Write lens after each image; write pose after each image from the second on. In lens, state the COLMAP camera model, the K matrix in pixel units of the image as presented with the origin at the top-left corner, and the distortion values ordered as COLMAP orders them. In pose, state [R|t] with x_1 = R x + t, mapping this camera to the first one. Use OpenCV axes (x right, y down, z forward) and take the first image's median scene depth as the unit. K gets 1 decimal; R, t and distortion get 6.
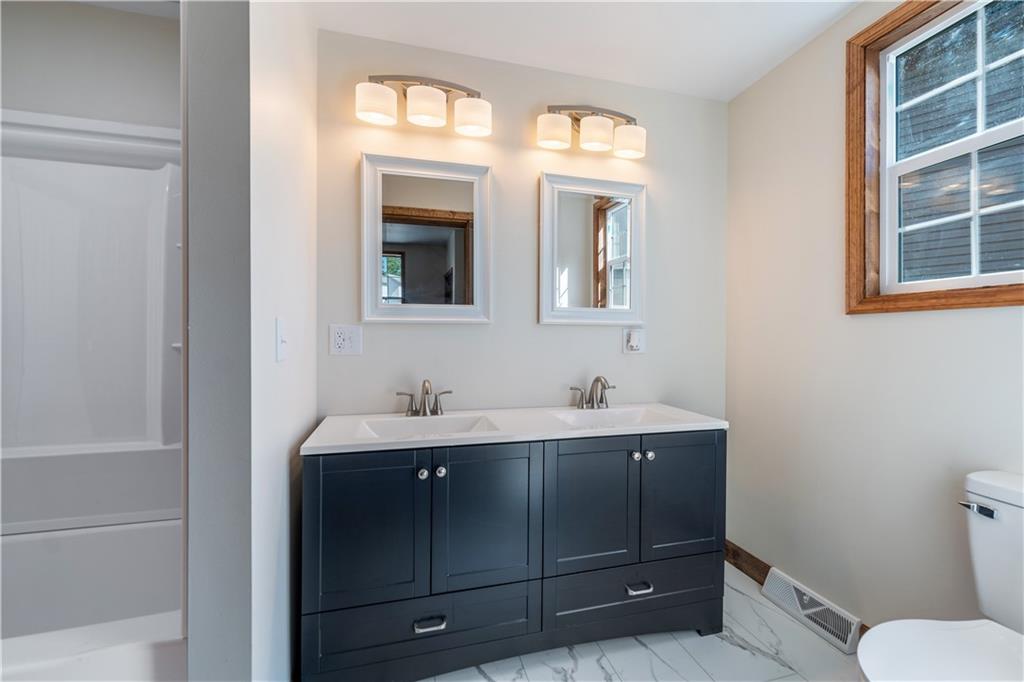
lens RADIAL K [[432.8, 0, 514.1], [0, 432.8, 338.5], [0, 0, 1]] dist [0.015007, 0.000300]
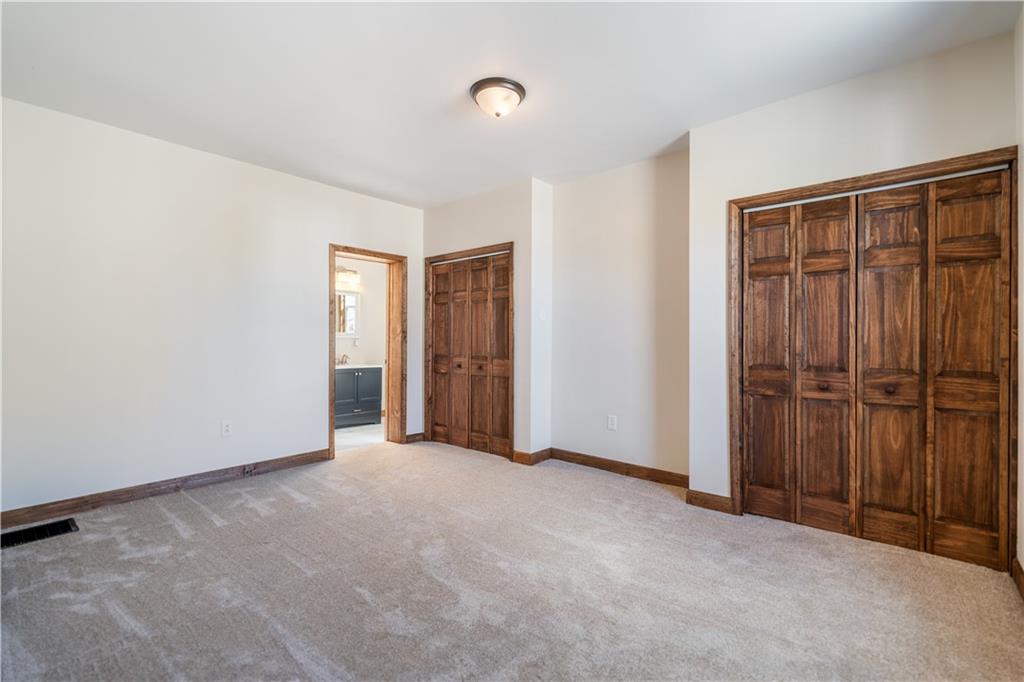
lens RADIAL K [[462.5, 0, 511.7], [0, 462.5, 335.3], [0, 0, 1]] dist [0.006542, -0.000065]
pose [[0.839200, 0.007199, 0.543775, -0.743712], [0.001109, 0.999888, -0.014949, -0.001599], [-0.543822, 0.013148, 0.839098, -2.995022]]
